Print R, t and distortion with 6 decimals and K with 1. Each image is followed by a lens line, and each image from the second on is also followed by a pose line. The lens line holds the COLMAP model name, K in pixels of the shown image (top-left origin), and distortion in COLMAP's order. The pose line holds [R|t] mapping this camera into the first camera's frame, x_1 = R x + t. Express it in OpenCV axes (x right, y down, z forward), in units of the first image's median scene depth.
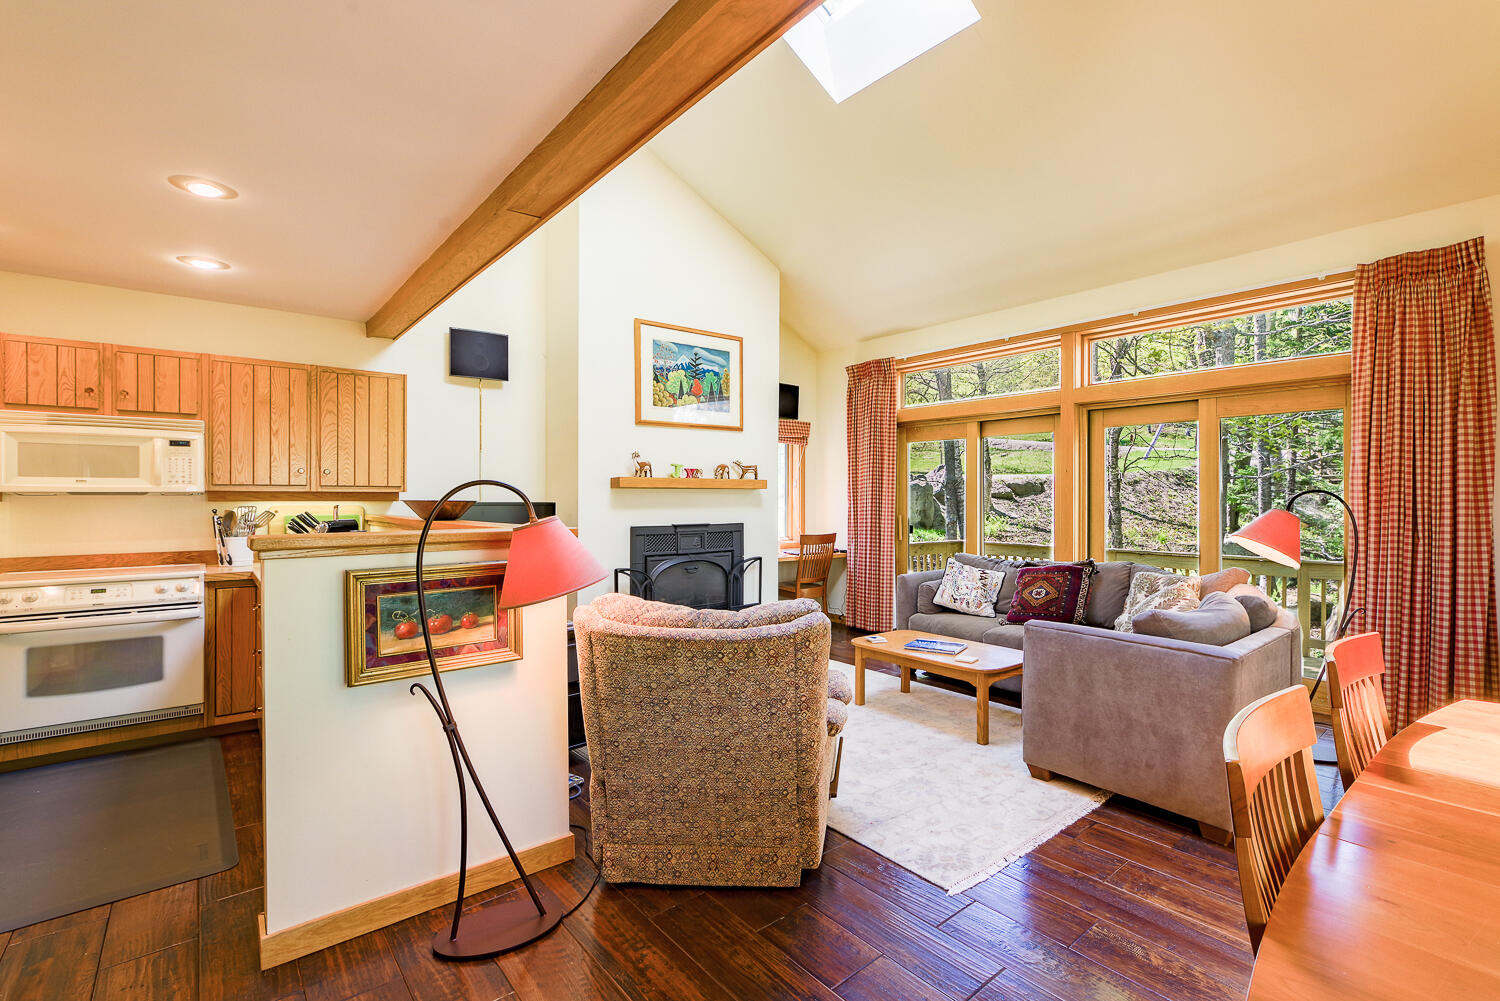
lens RADIAL K [[685.0, 0, 824.9], [0, 685.0, 493.3], [0, 0, 1]] dist [-0.001157, -0.000274]
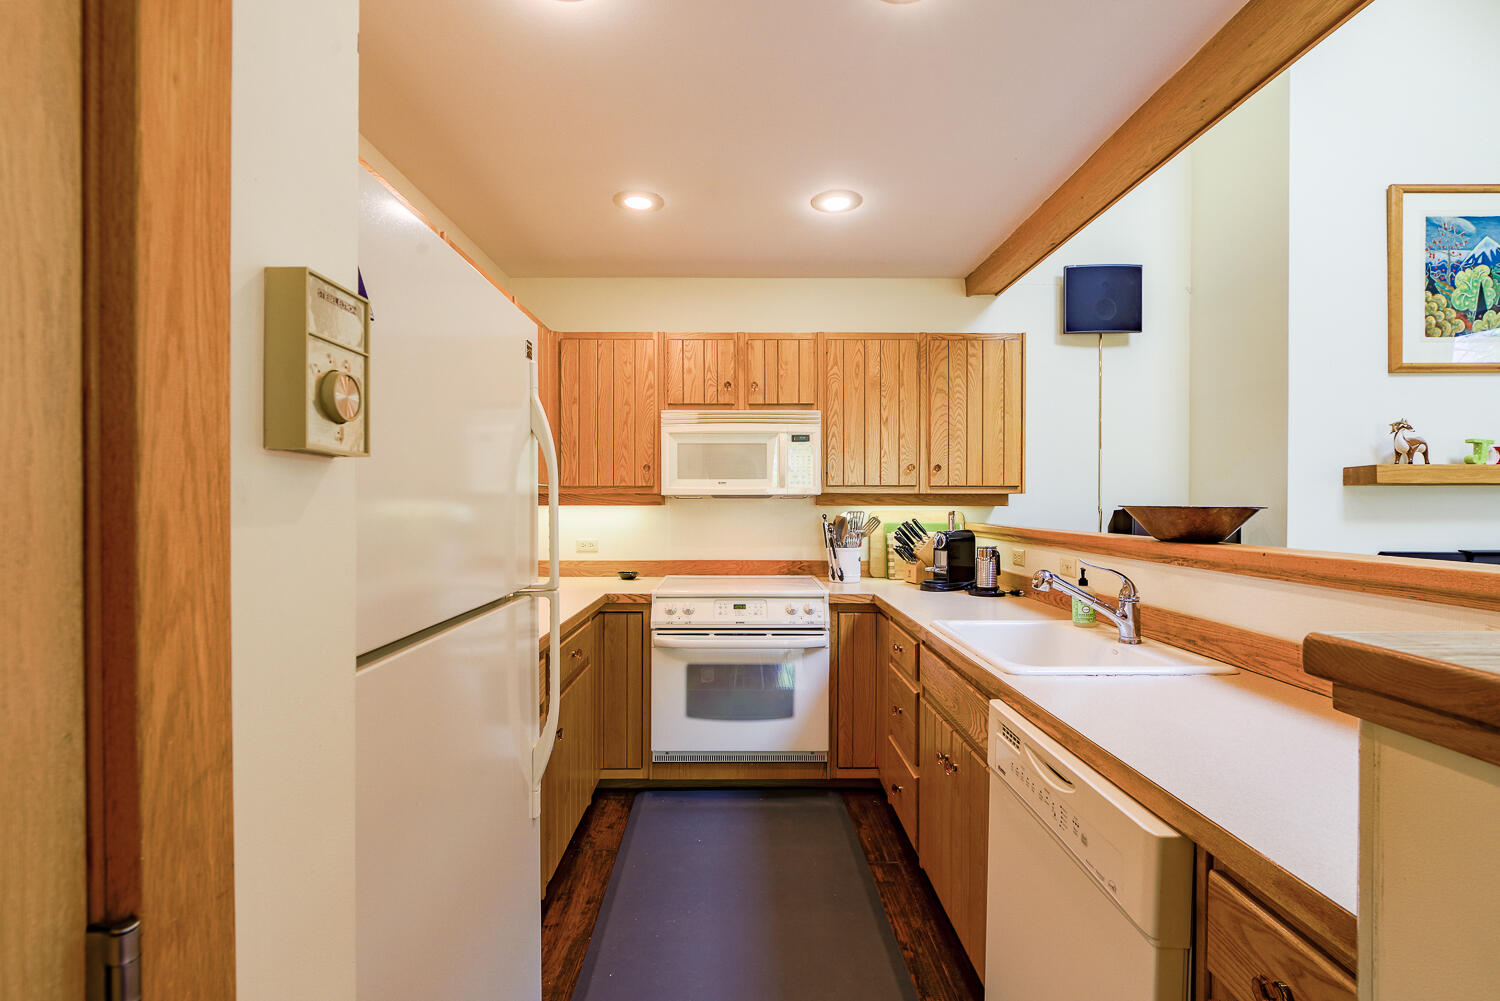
lens RADIAL K [[670.7, 0, 750.0], [0, 670.7, 500.5], [0, 0, 1]] dist [0.000045, 0.000027]
pose [[0.746104, -0.000918, -0.665829, -0.333082], [0.003187, 0.999993, 0.002192, 0.002724], [0.665822, -0.003757, 0.746101, 0.254425]]
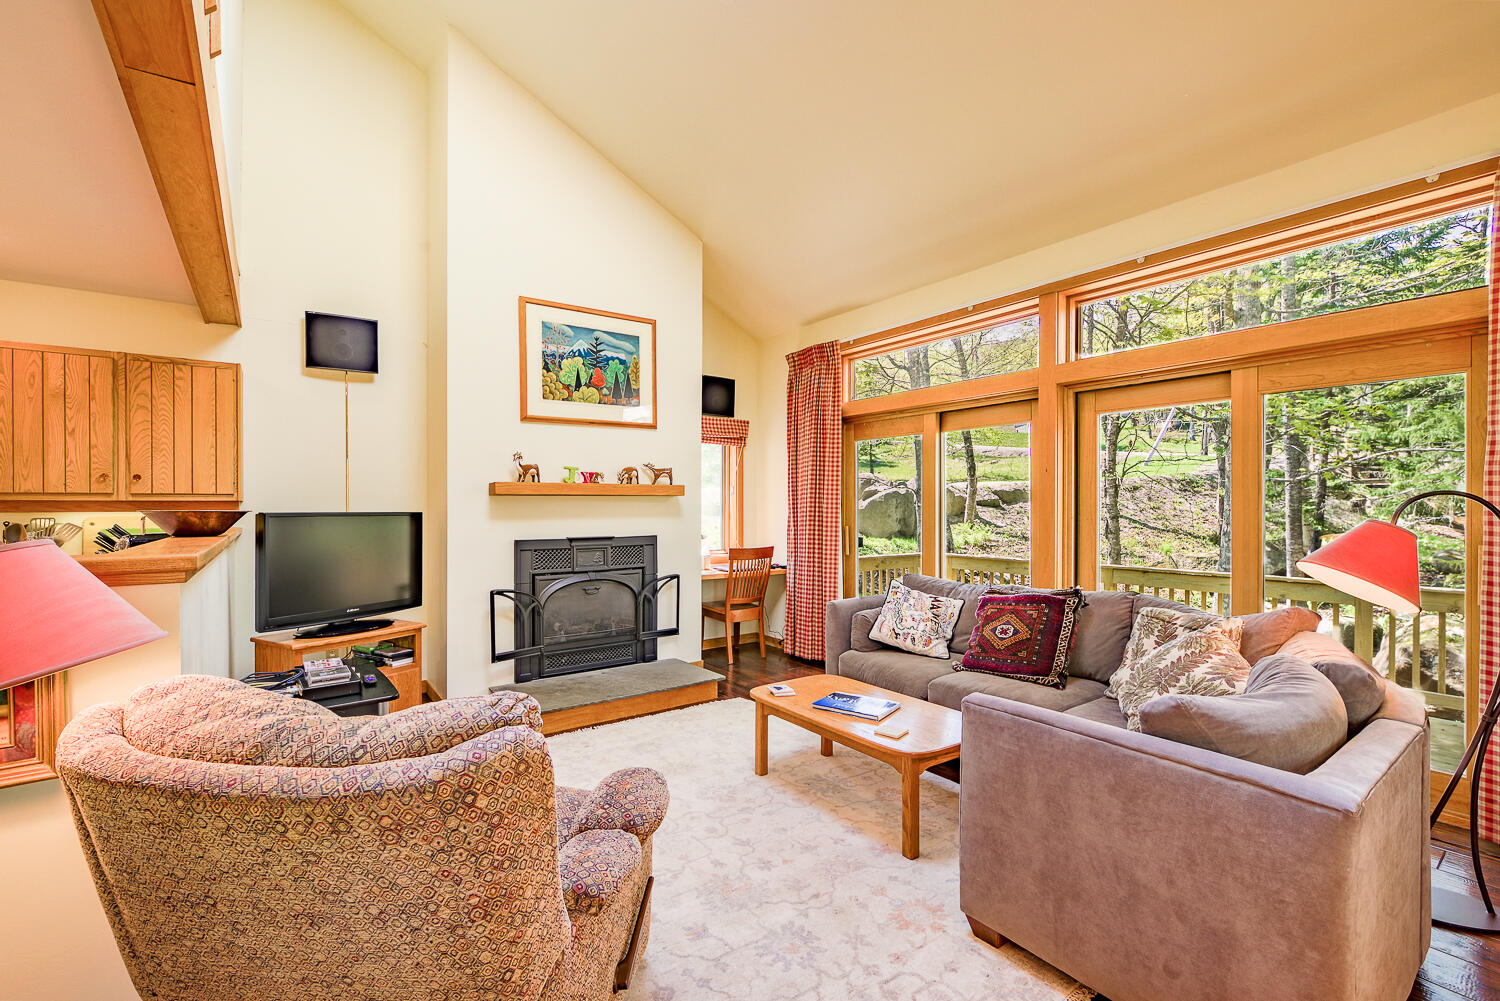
lens RADIAL K [[655.4, 0, 747.3], [0, 655.4, 508.4], [0, 0, 1]] dist [-0.004613, 0.000132]
pose [[0.994126, -0.002829, -0.108194, 0.102499], [0.003920, 0.999944, 0.009873, 0.002073], [0.108160, -0.010240, 0.994081, 0.238449]]
